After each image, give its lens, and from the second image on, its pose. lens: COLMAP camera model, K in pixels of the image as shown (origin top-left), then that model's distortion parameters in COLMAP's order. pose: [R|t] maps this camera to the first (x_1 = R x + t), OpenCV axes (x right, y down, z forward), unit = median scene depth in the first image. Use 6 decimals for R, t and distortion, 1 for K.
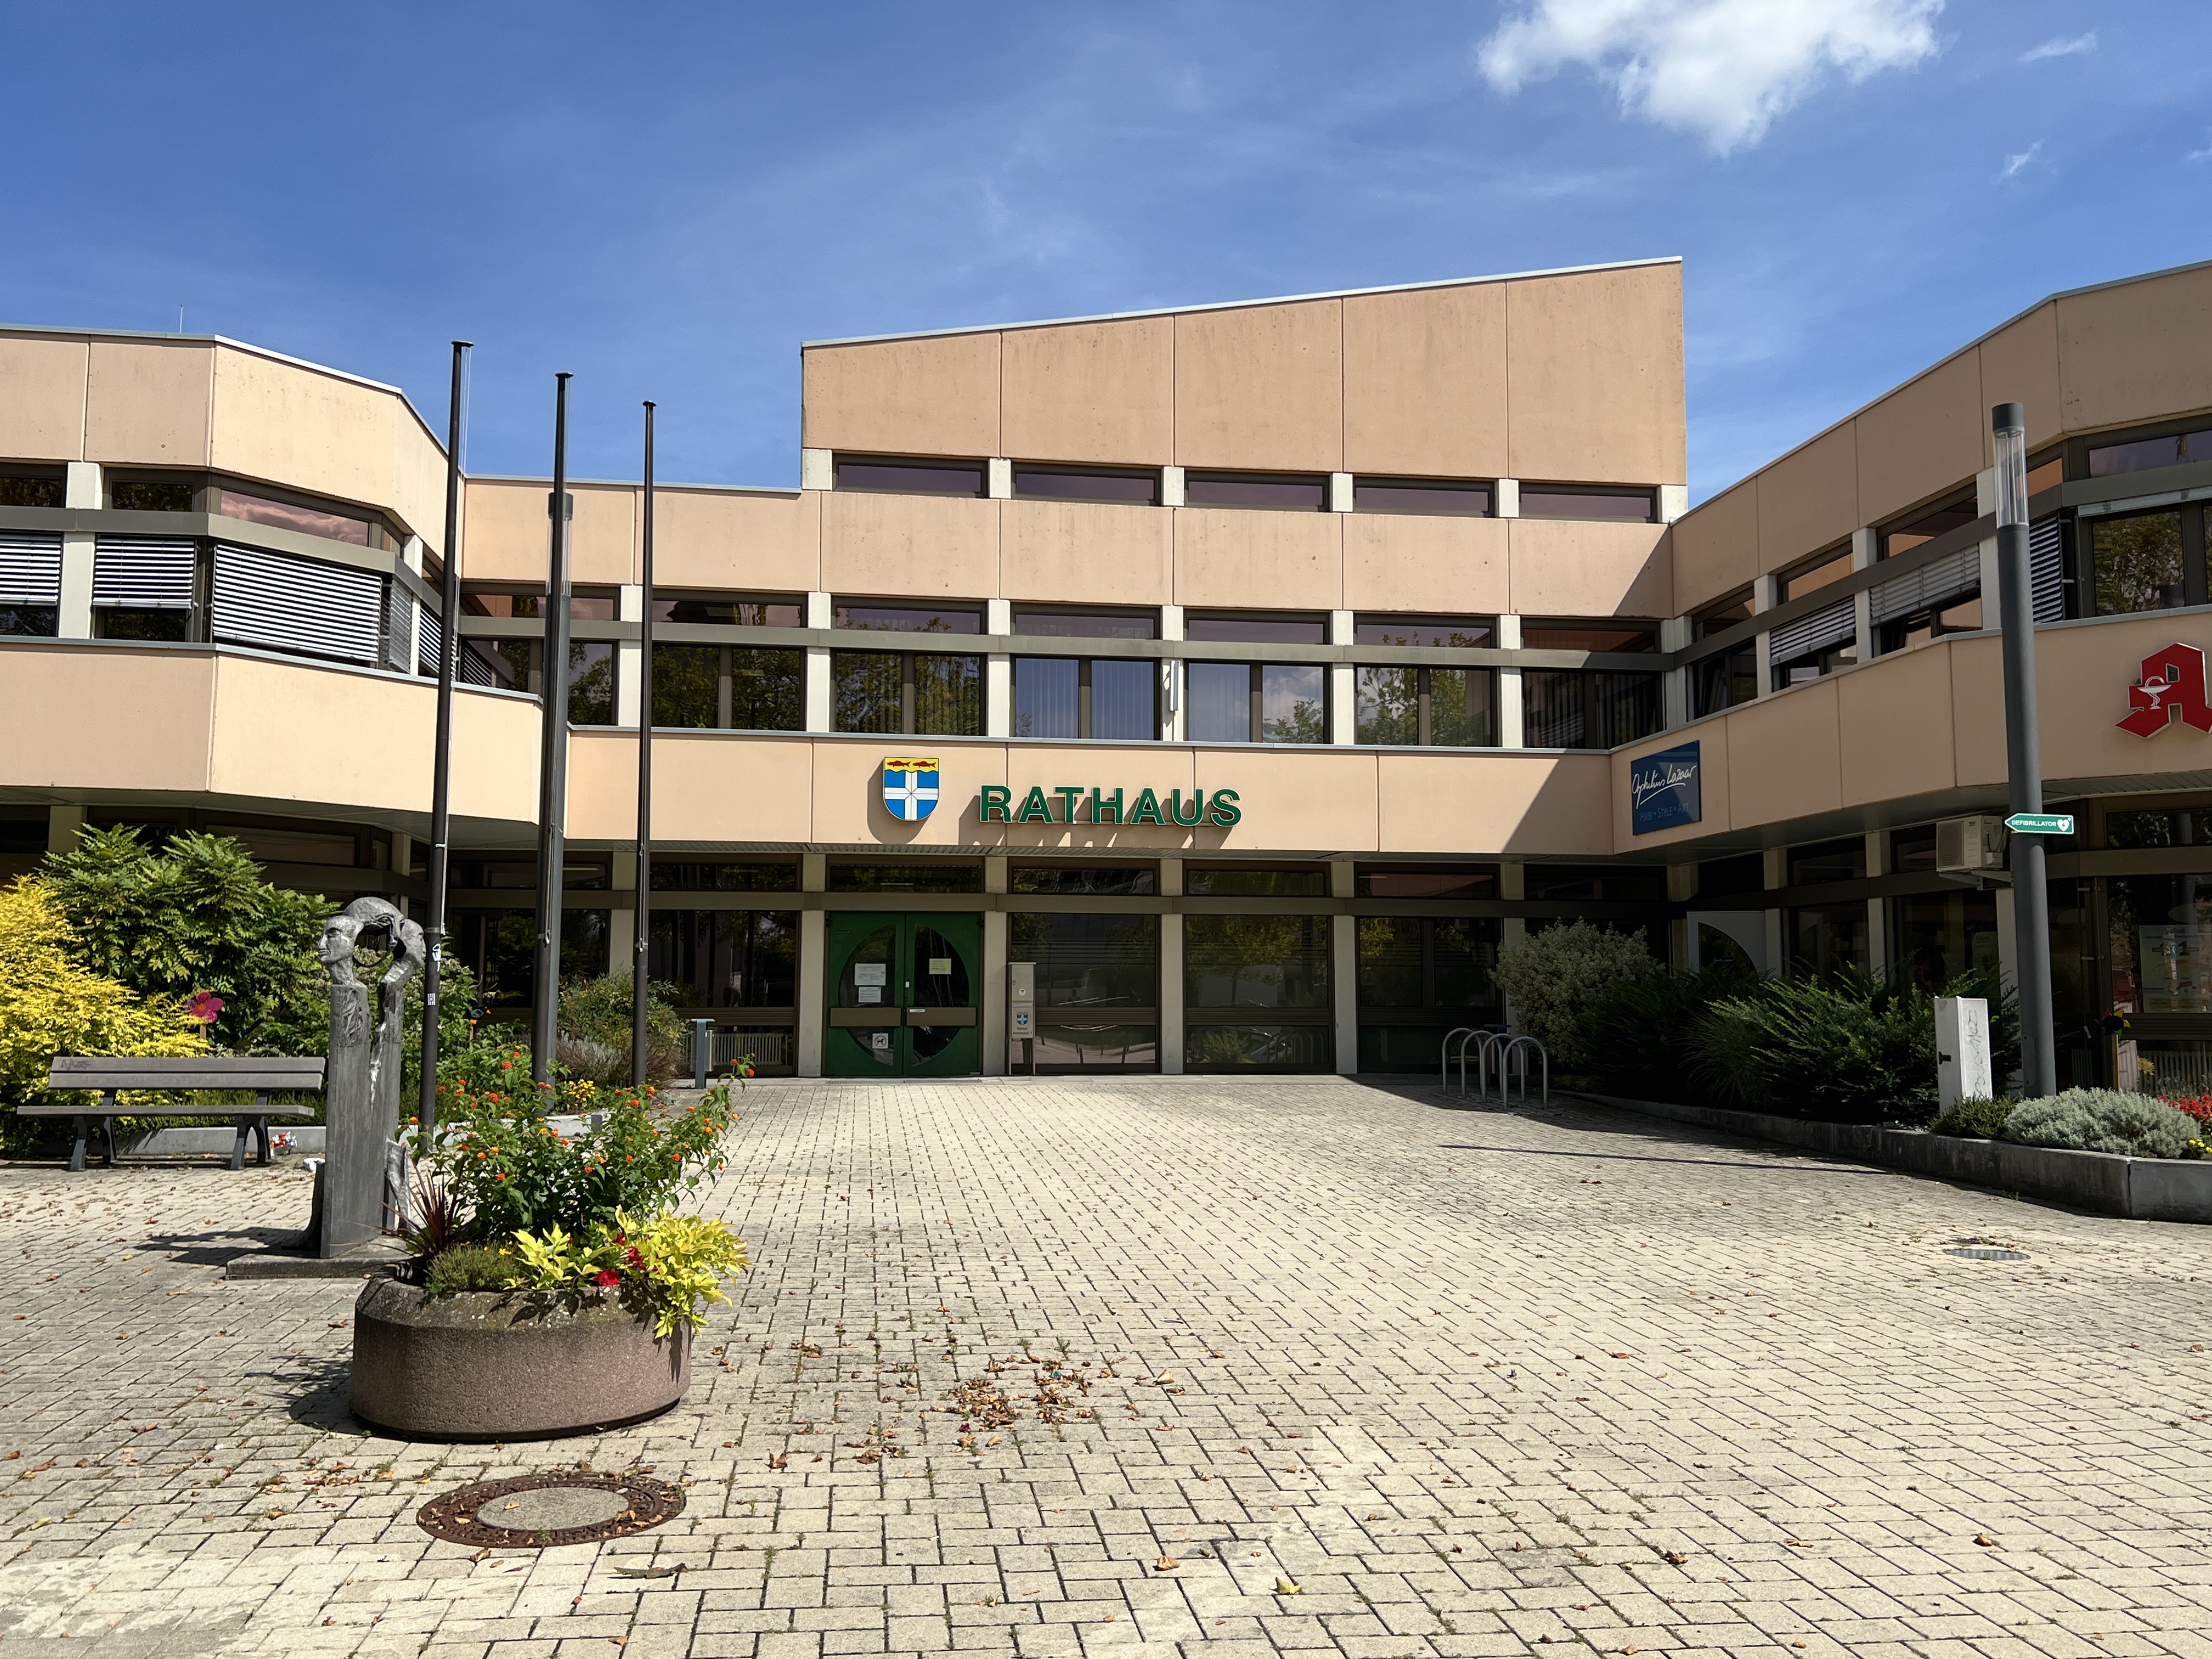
lens RADIAL K [[1831.2, 0, 1097.2], [0, 1831.2, 829.1], [0, 0, 1]] dist [0.107646, -0.054135]
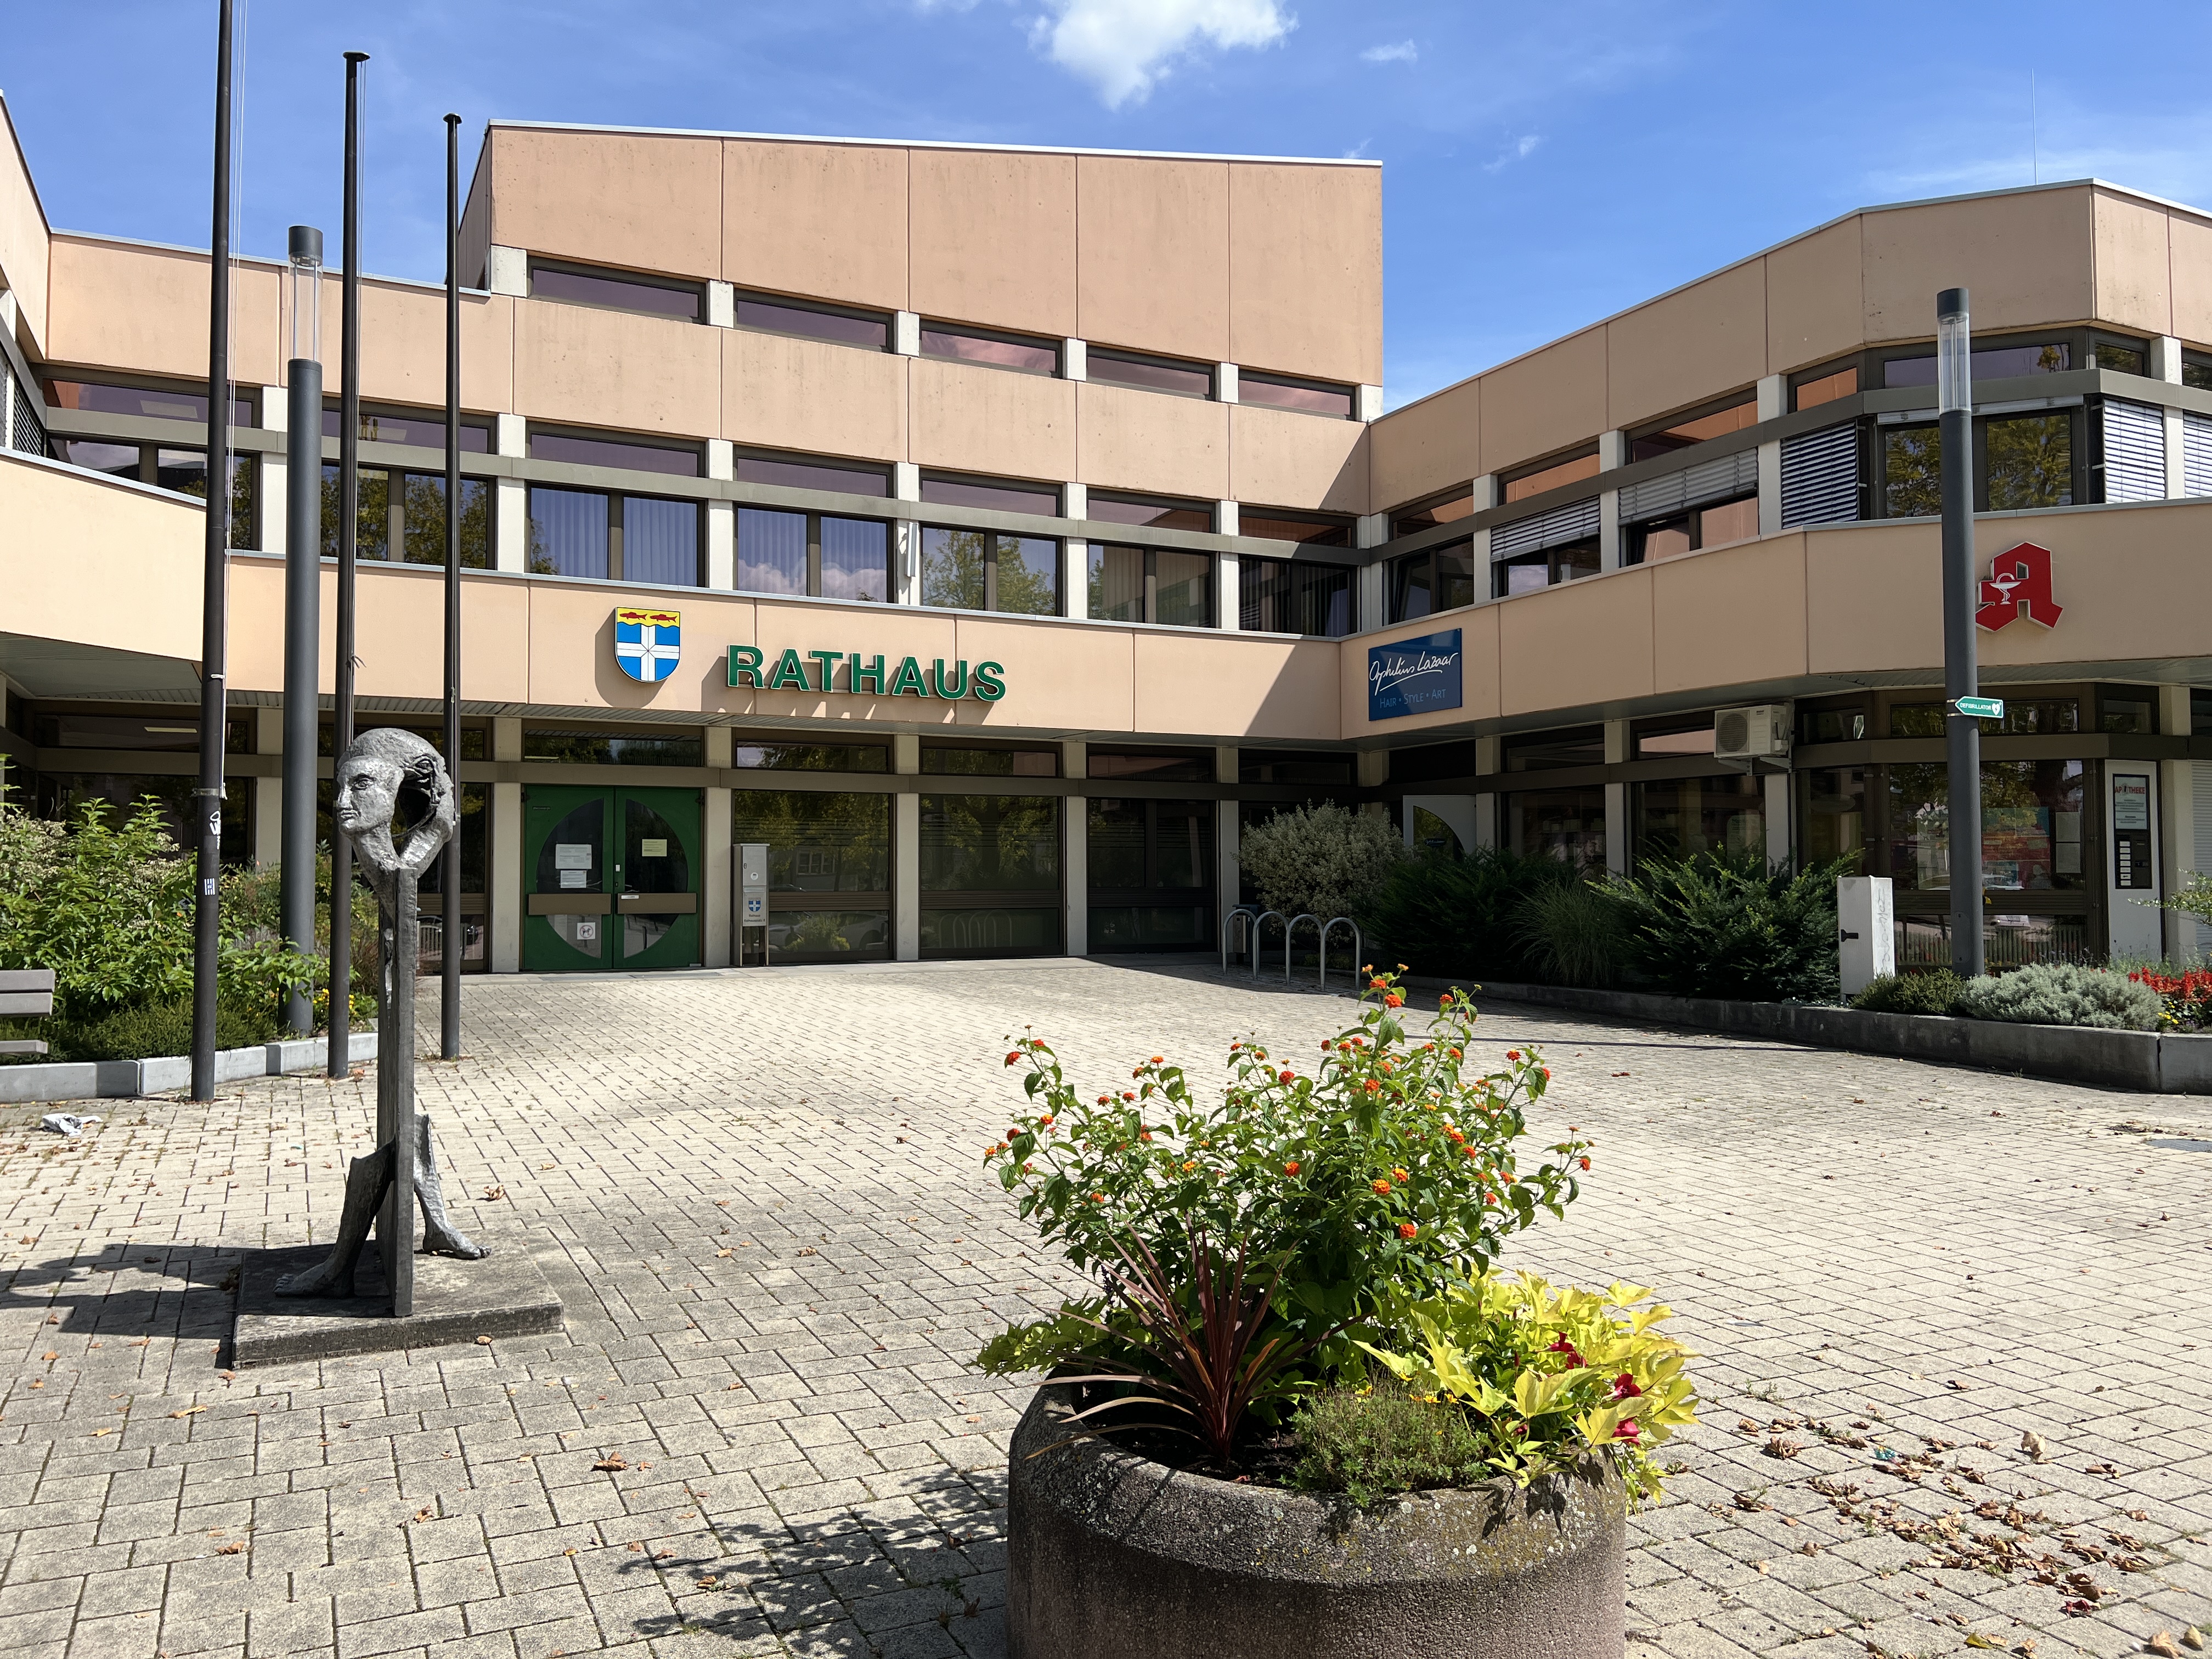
lens RADIAL K [[1672.0, 0, 1093.7], [0, 1672.0, 822.5], [0, 0, 1]] dist [0.053249, -0.023214]
pose [[0.950228, 0.007643, 0.311462, -0.142715], [-0.025739, 0.998208, 0.054030, 0.013272], [-0.310491, -0.059357, 0.948721, 0.159176]]
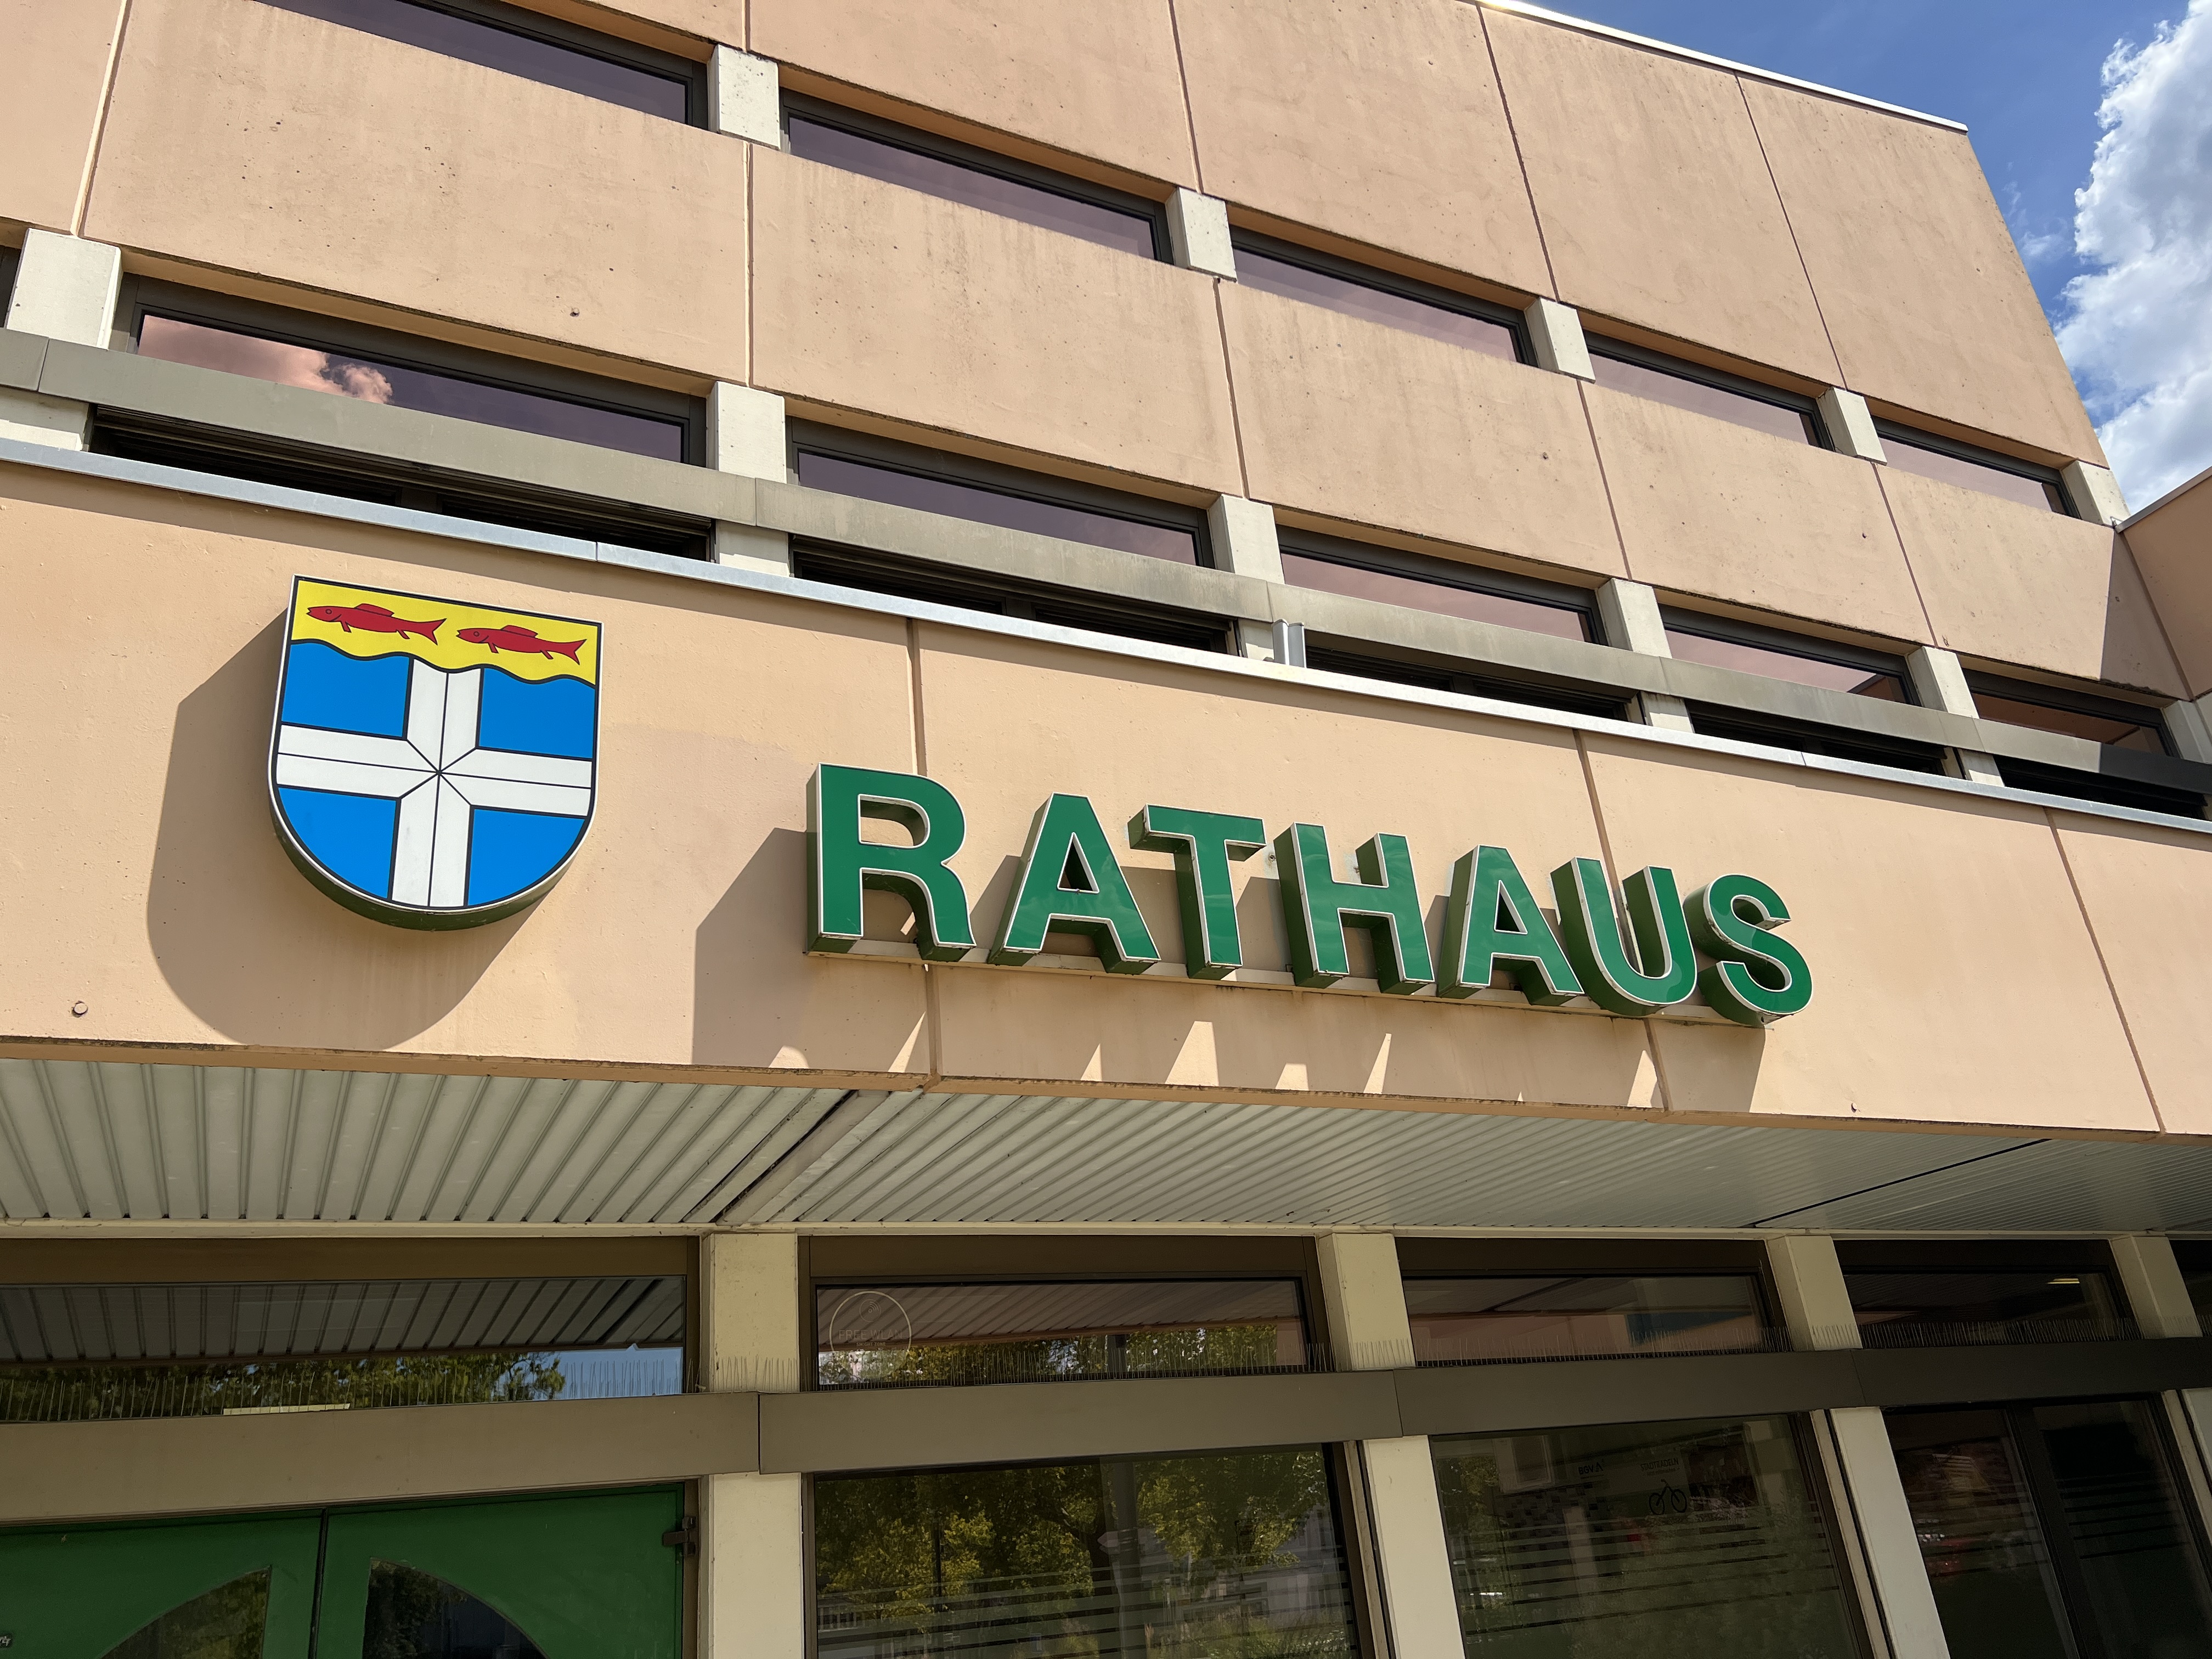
lens RADIAL K [[1672.0, 0, 1108.1], [0, 1672.0, 823.6], [0, 0, 1]] dist [0.053249, -0.023214]
pose [[0.947055, 0.047160, 0.317589, -0.087850], [0.065711, 0.939747, -0.335497, 0.044532], [-0.314275, 0.338604, 0.886893, 0.798053]]
